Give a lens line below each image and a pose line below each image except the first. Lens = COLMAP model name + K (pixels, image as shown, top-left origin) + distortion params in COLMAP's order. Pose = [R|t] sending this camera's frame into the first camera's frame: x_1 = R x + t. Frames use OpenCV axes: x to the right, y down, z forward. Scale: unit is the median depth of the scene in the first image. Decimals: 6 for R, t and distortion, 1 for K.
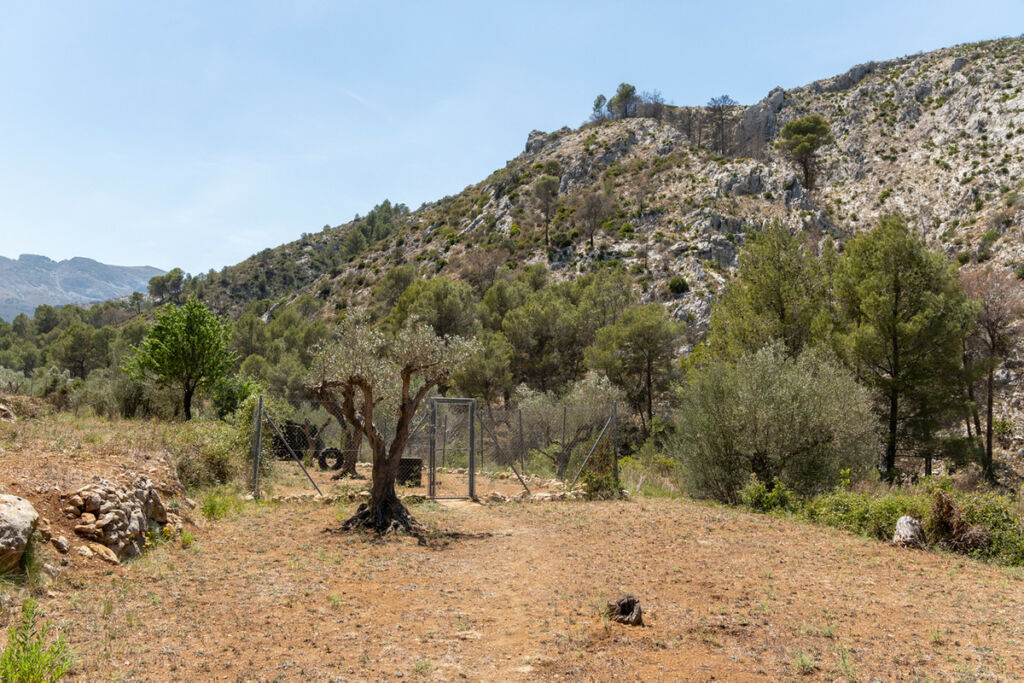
lens RADIAL K [[859.0, 0, 510.7], [0, 859.0, 339.9], [0, 0, 1]] dist [0.000034, -0.011437]
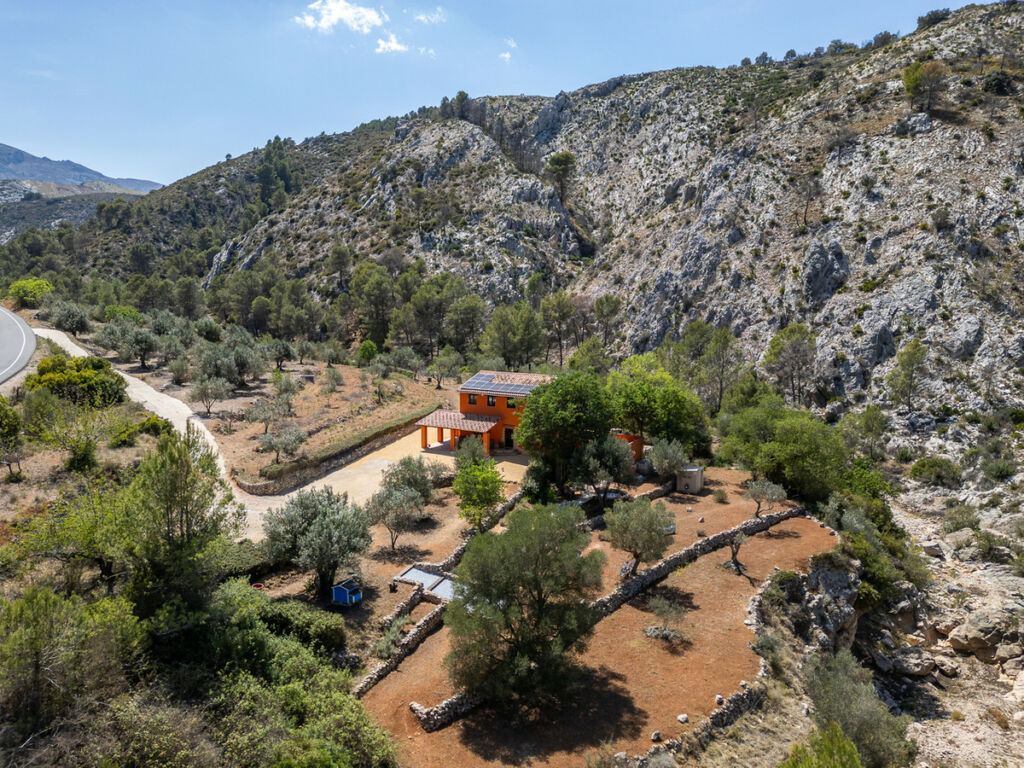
lens RADIAL K [[725.7, 0, 516.6], [0, 725.7, 394.2], [0, 0, 1]] dist [0.066988, -0.059643]
pose [[0.979715, -0.041983, 0.195951, -0.053540], [-0.005317, 0.972019, 0.234842, -0.100796], [-0.200327, -0.231120, 0.952078, -0.428117]]
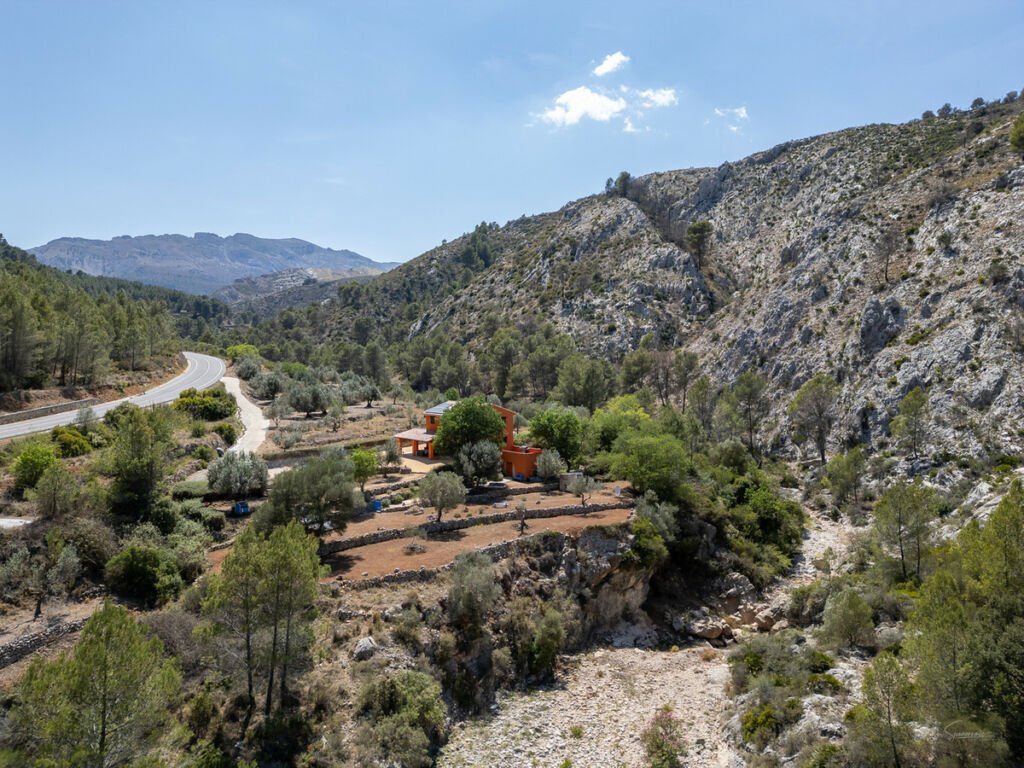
lens RADIAL K [[725.7, 0, 507.6], [0, 725.7, 385.5], [0, 0, 1]] dist [0.066988, -0.059643]
pose [[0.992660, -0.018566, -0.119501, 0.085246], [0.034510, 0.990547, 0.132766, -0.102700], [0.115907, -0.135915, 0.983917, -0.549623]]
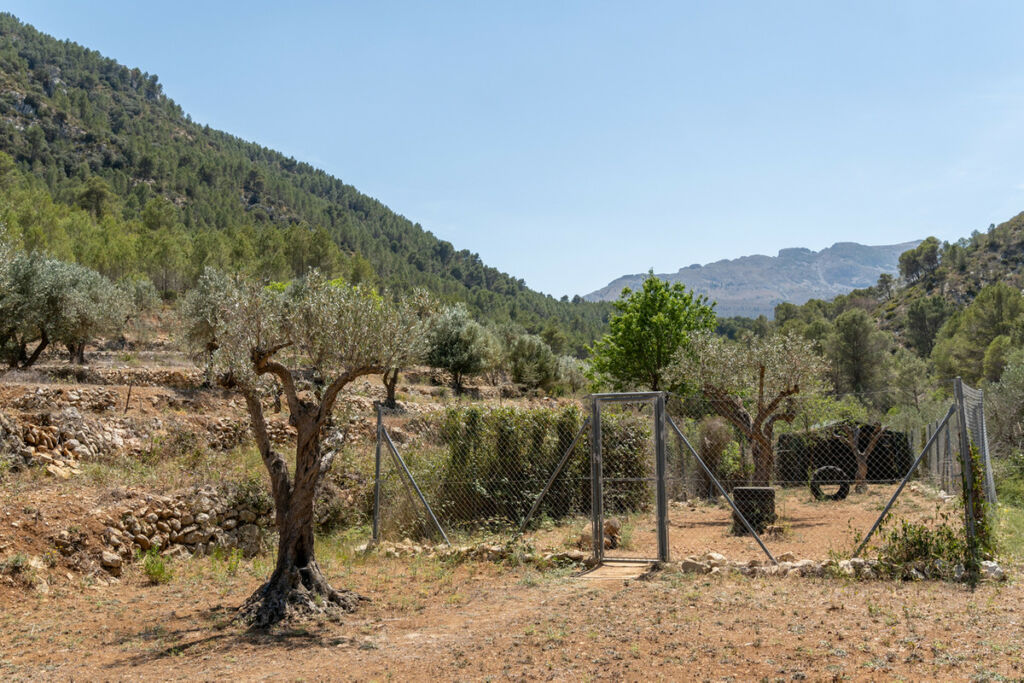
lens RADIAL K [[1060.2, 0, 512.3], [0, 1060.2, 341.7], [0, 0, 1]] dist [0.005364, 0.000000]
pose [[0.708050, -0.095402, -0.699688, 0.028723], [0.104512, 0.994078, -0.029781, 0.003389], [0.698385, -0.052040, 0.713828, 0.031195]]
